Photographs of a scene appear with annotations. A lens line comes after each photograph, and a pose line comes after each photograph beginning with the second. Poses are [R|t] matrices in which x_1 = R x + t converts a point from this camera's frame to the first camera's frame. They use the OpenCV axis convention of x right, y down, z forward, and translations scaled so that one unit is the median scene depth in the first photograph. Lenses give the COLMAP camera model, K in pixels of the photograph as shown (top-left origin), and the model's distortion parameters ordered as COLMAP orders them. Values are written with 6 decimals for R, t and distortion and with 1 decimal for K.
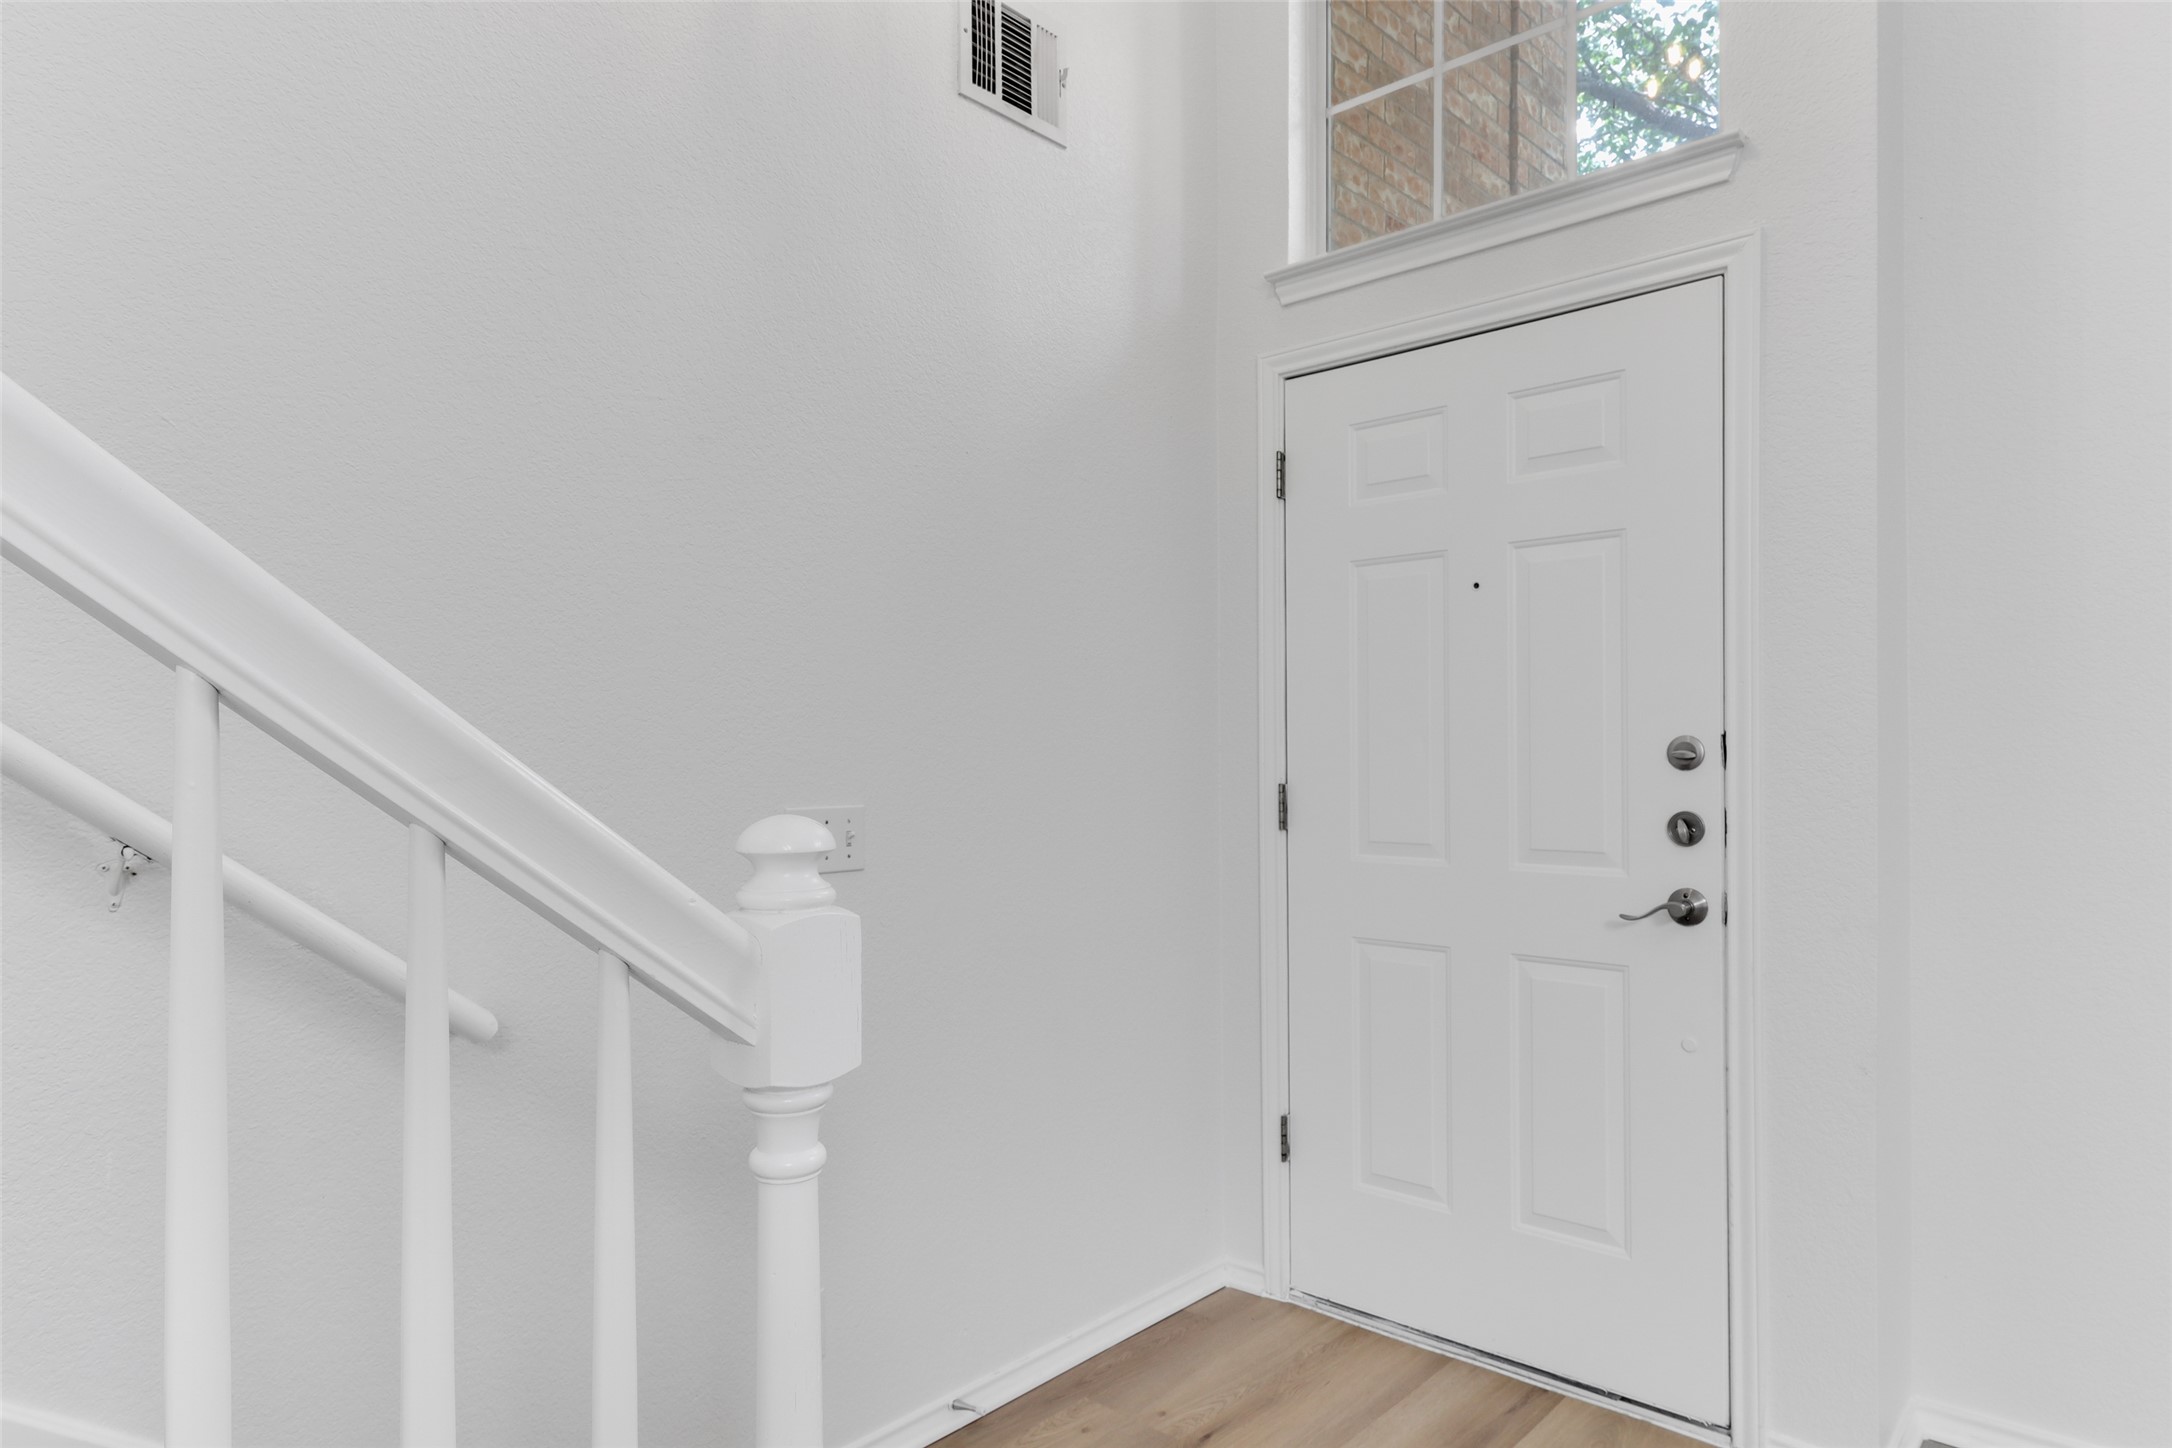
lens RADIAL K [[1327.8, 0, 1086.0], [0, 1327.8, 724.0], [0, 0, 1]] dist [0.037031, 0.000158]
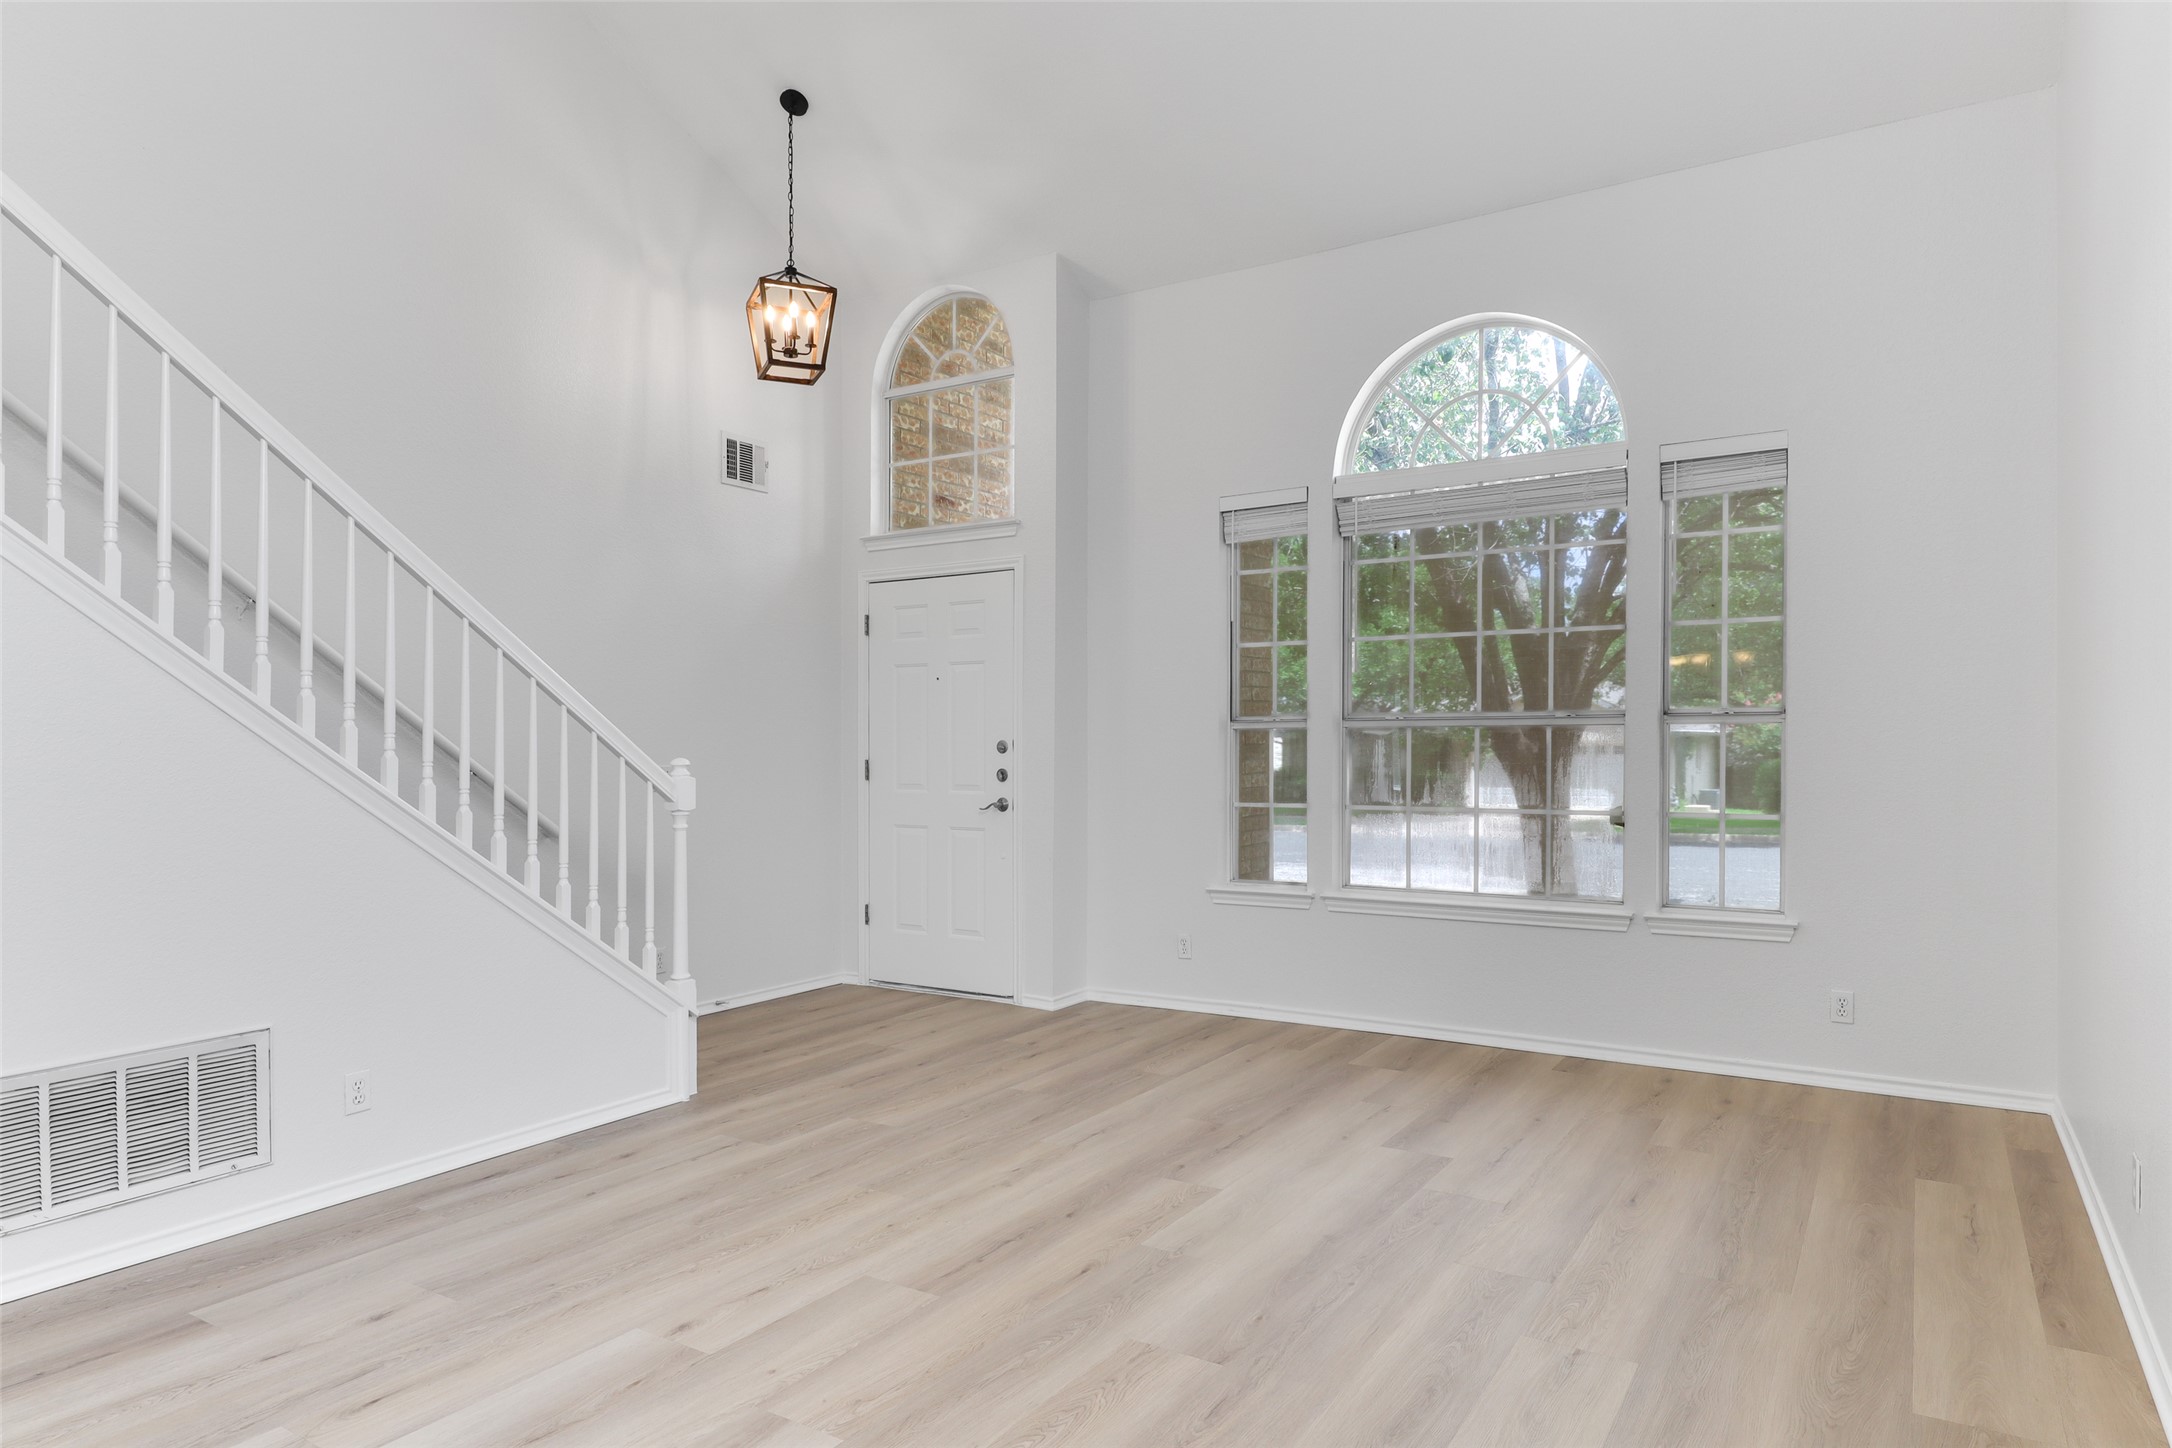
lens RADIAL K [[1327.8, 0, 1086.0], [0, 1327.8, 724.0], [0, 0, 1]] dist [0.037031, 0.000158]
pose [[0.986652, 0.005933, 0.162734, 0.165799], [-0.006626, 0.999971, 0.003717, -0.031345], [-0.162707, -0.004746, 0.986663, -1.493675]]
